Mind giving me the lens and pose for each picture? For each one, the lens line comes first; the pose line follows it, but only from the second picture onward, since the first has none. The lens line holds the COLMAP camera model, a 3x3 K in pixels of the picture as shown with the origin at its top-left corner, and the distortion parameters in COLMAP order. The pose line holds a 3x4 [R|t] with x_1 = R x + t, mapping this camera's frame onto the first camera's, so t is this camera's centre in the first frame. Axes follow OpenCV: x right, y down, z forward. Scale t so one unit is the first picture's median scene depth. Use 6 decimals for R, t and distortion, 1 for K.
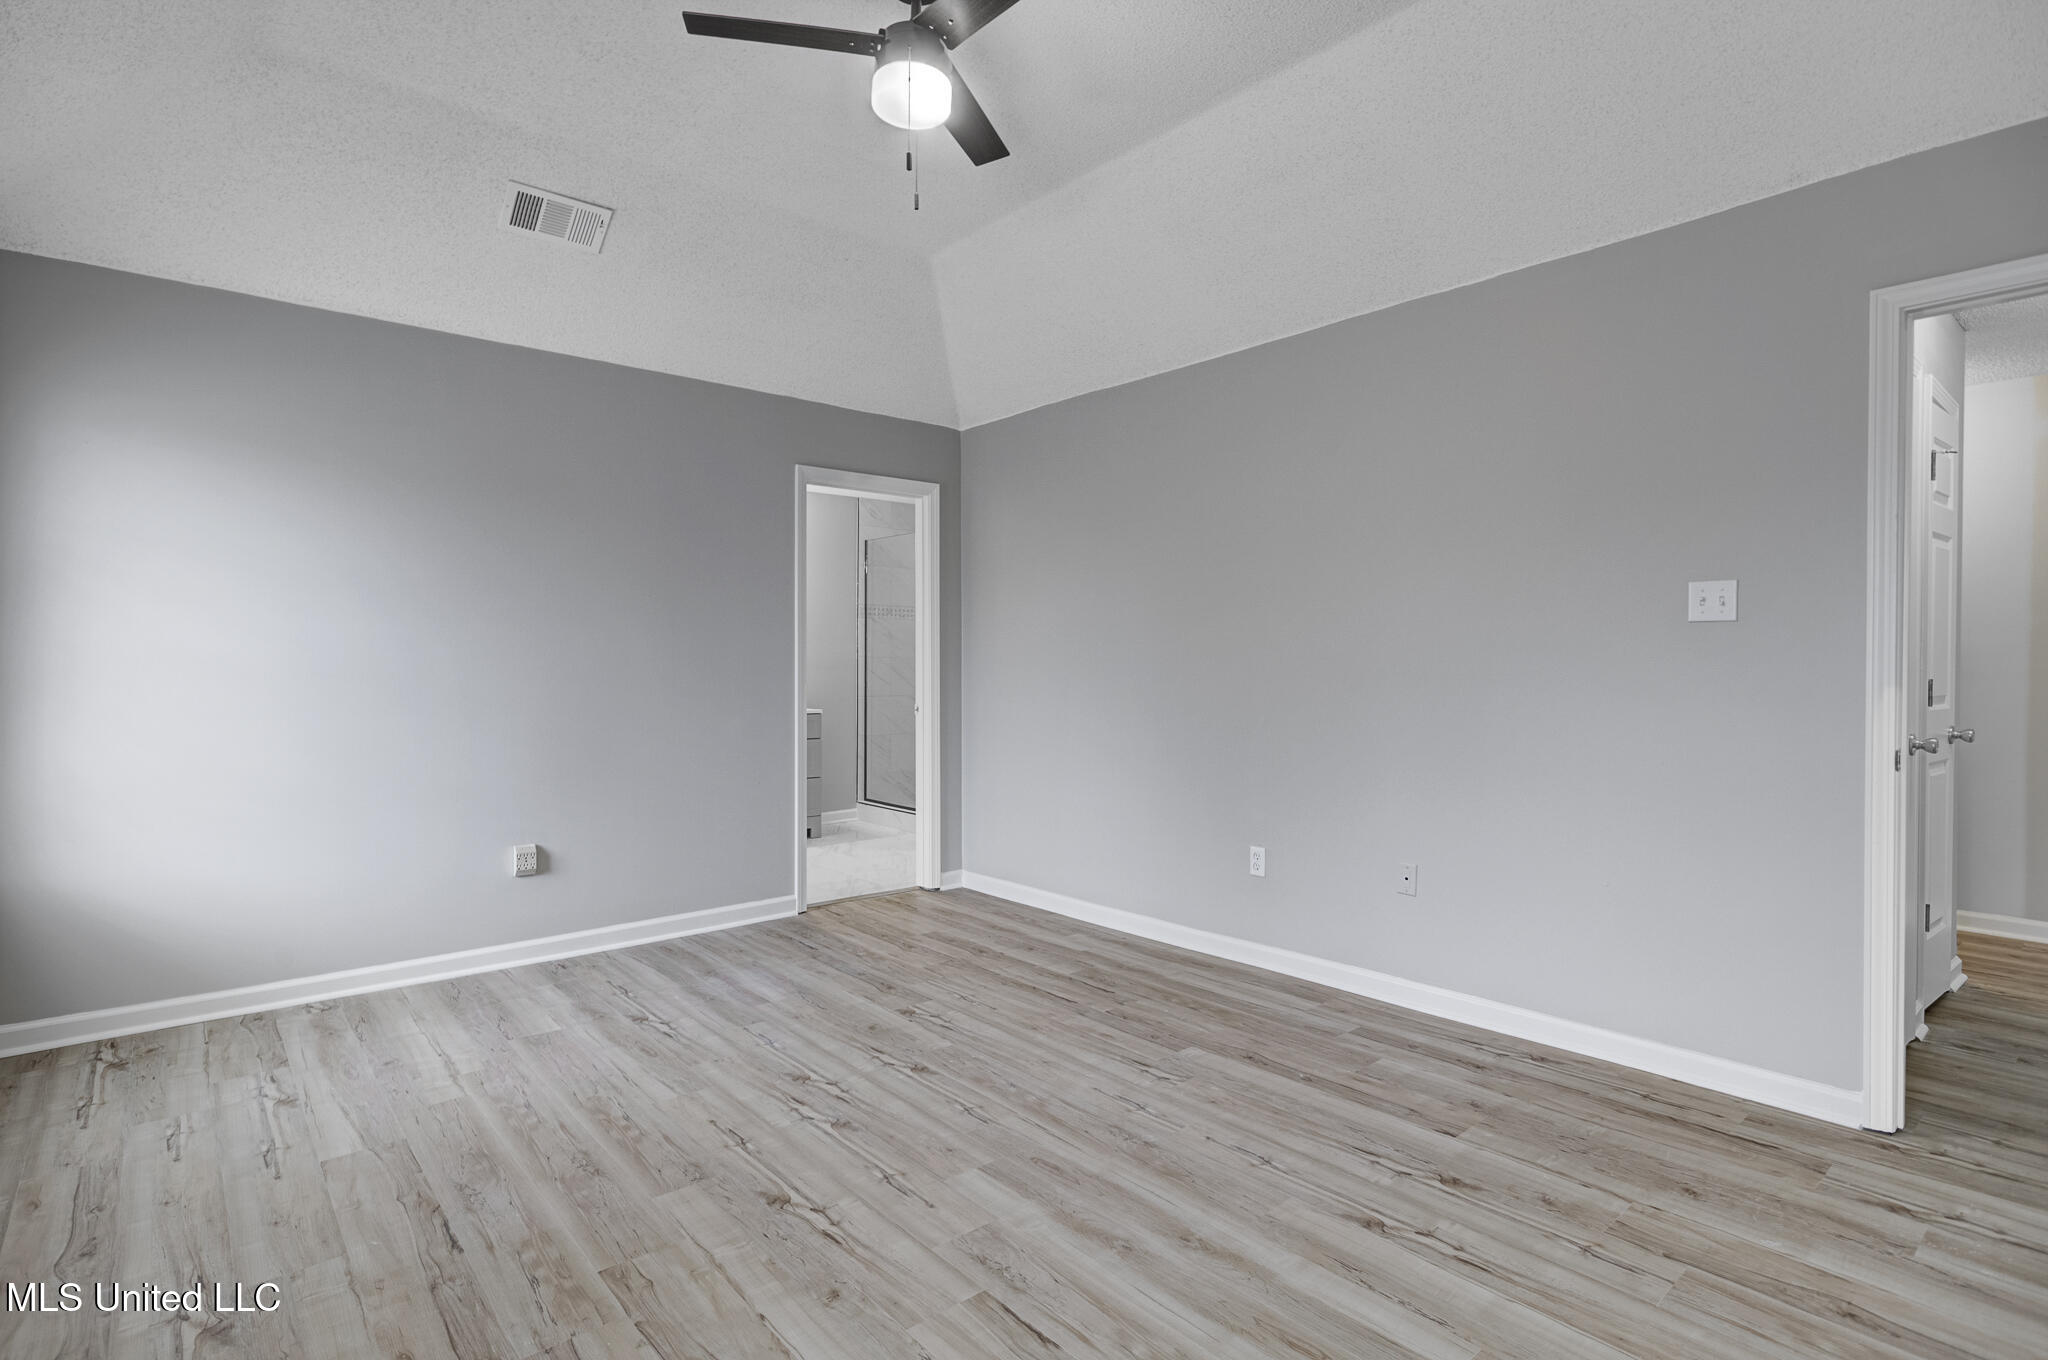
lens RADIAL K [[986.4, 0, 1021.8], [0, 986.4, 679.1], [0, 0, 1]] dist [0.011186, 0.001260]
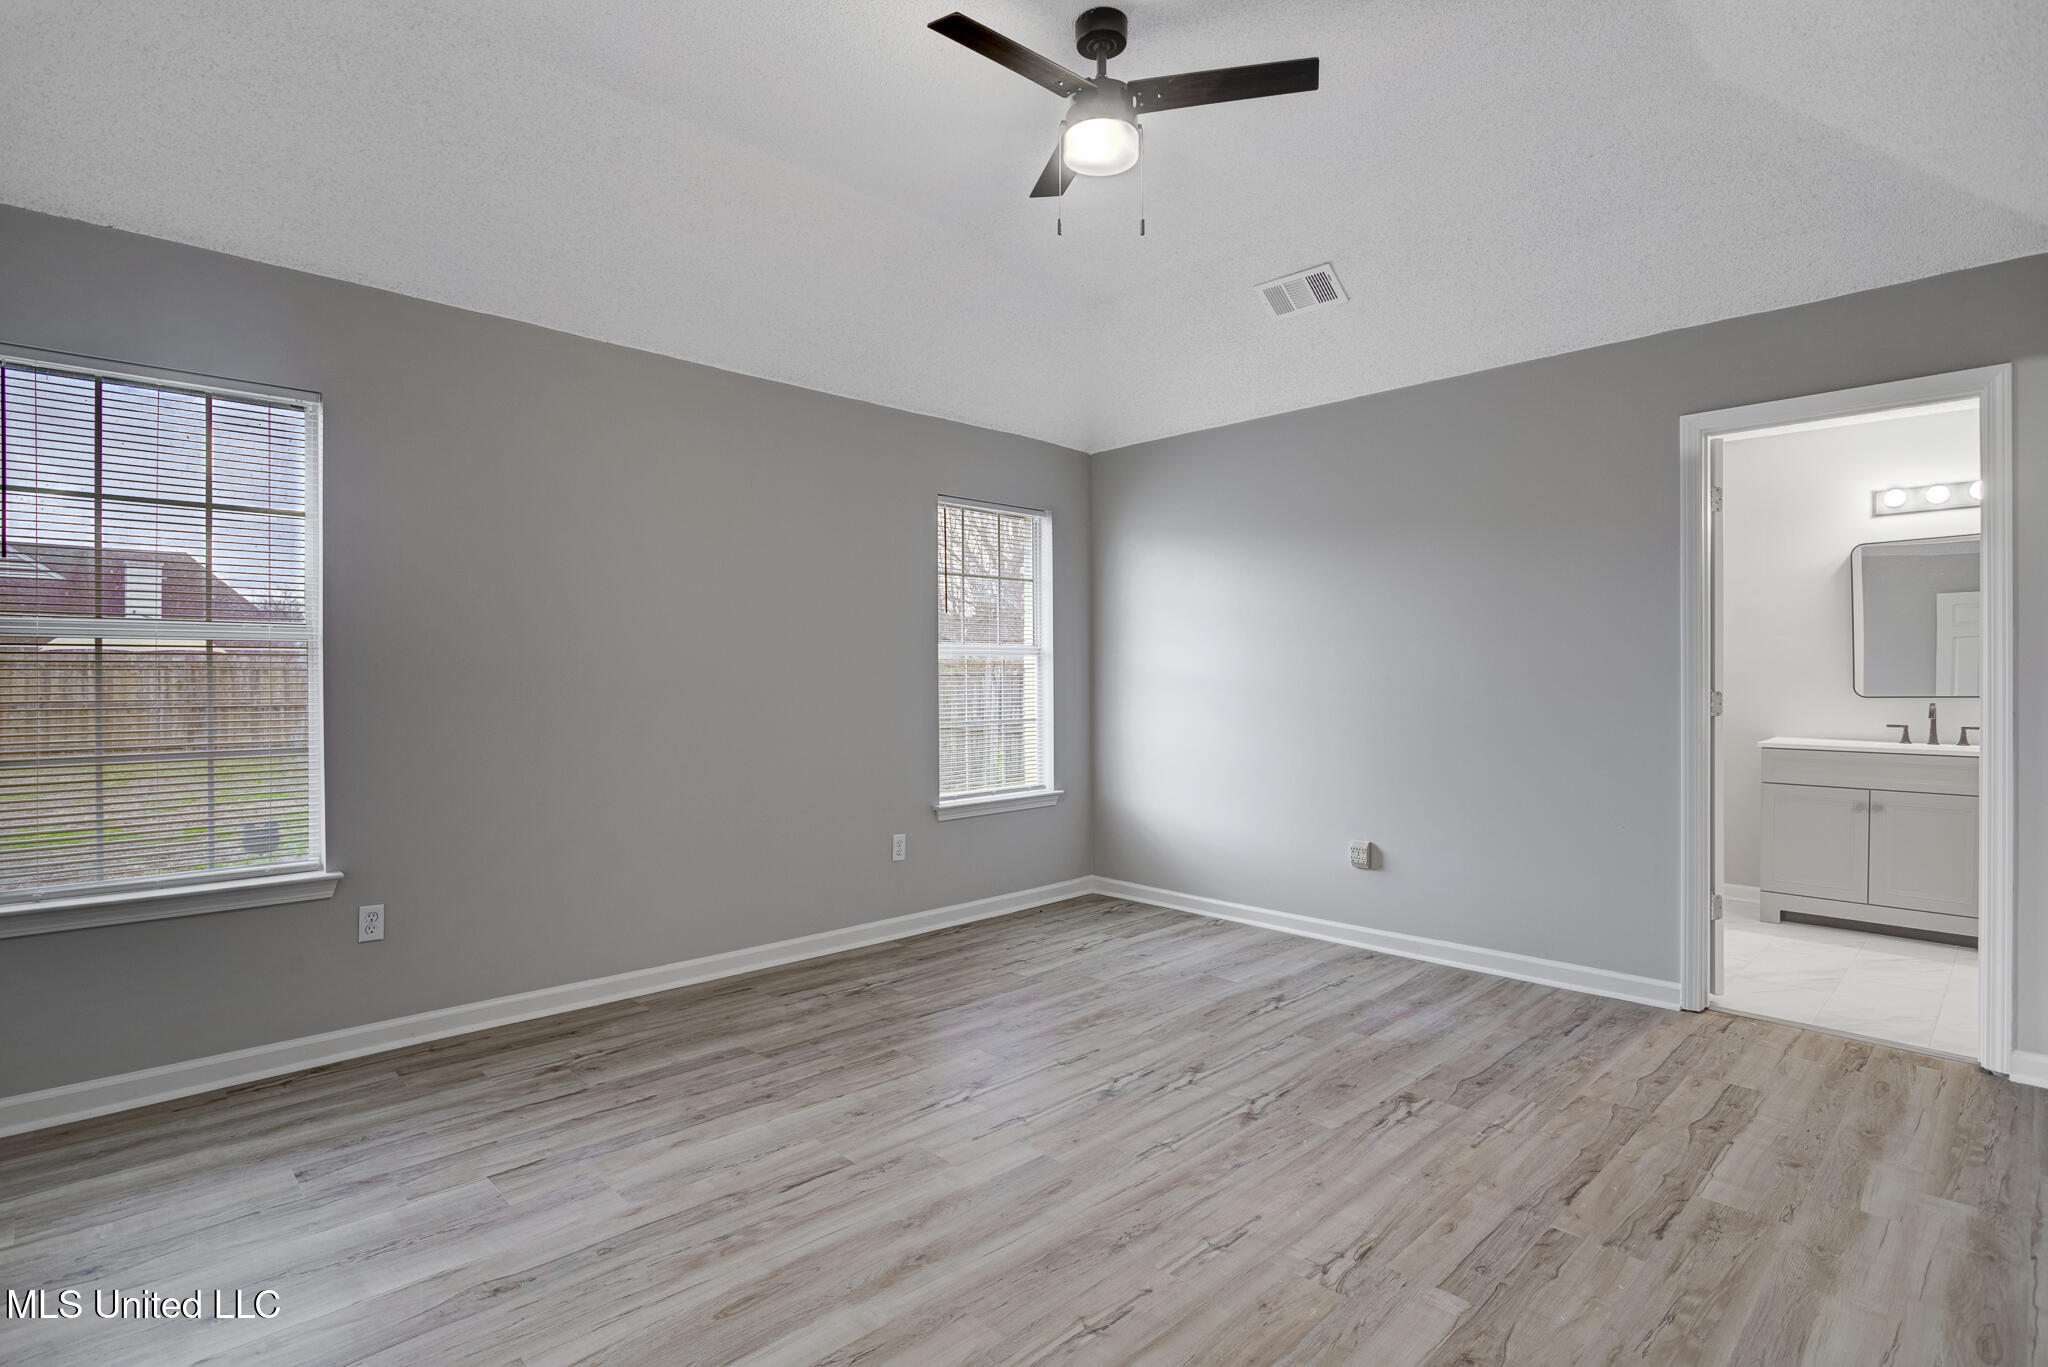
lens RADIAL K [[1036.1, 0, 1021.6], [0, 1036.1, 680.9], [0, 0, 1]] dist [0.007794, 0.001404]
pose [[0.043927, -0.004236, -0.999026, 0.747603], [-0.006374, 0.999969, -0.004521, -0.004860], [0.999014, 0.006566, 0.043899, 0.649005]]
